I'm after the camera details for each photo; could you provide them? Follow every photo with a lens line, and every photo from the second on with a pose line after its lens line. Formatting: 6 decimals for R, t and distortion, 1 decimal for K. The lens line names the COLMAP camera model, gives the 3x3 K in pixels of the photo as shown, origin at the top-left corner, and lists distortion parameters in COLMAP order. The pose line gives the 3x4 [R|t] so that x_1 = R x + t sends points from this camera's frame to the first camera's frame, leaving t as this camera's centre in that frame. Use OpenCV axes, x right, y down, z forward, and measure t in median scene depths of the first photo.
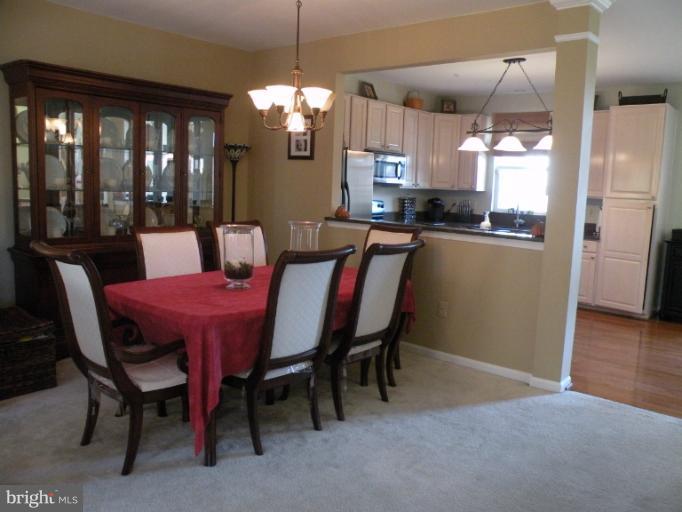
lens RADIAL K [[563.0, 0, 347.3], [0, 563.0, 257.3], [0, 0, 1]] dist [-0.119991, 0.076792]
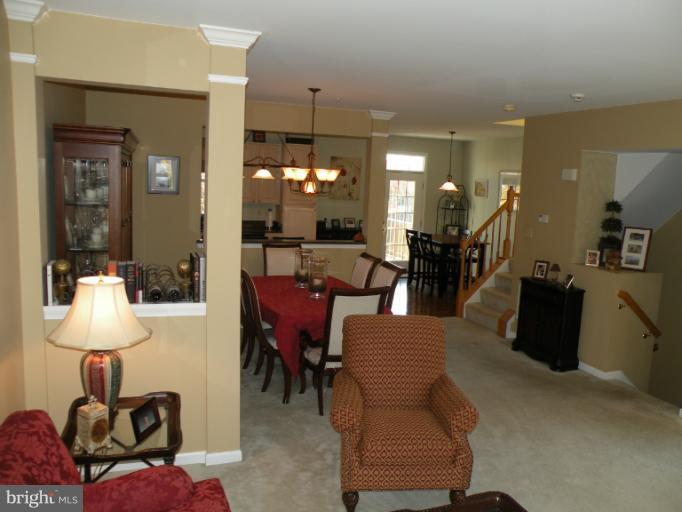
lens RADIAL K [[563.0, 0, 367.5], [0, 563.0, 269.9], [0, 0, 1]] dist [-0.119991, 0.076792]
pose [[0.488312, -0.156590, 0.858505, -0.833184], [0.086835, 0.987606, 0.130746, -0.123168], [-0.868338, 0.010703, 0.495858, 0.051986]]
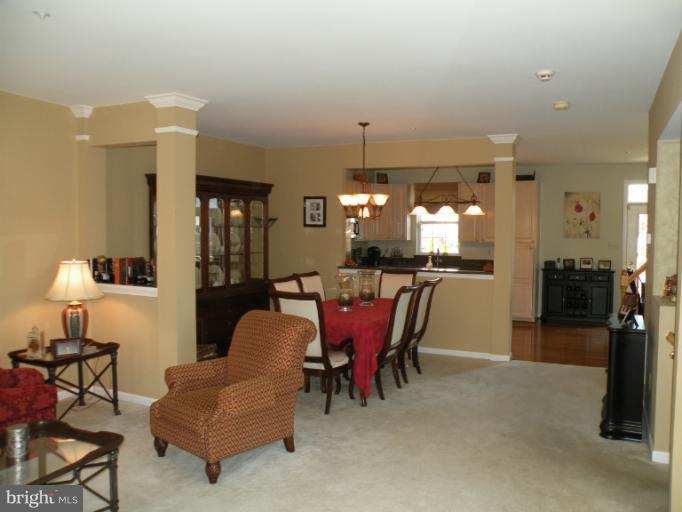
lens RADIAL K [[563.0, 0, 346.7], [0, 563.0, 260.5], [0, 0, 1]] dist [-0.119991, 0.076792]
pose [[0.965060, -0.048647, 0.257473, -0.352877], [0.065539, 0.996196, -0.057430, -0.000528], [-0.253700, 0.072298, 0.964577, -0.375621]]
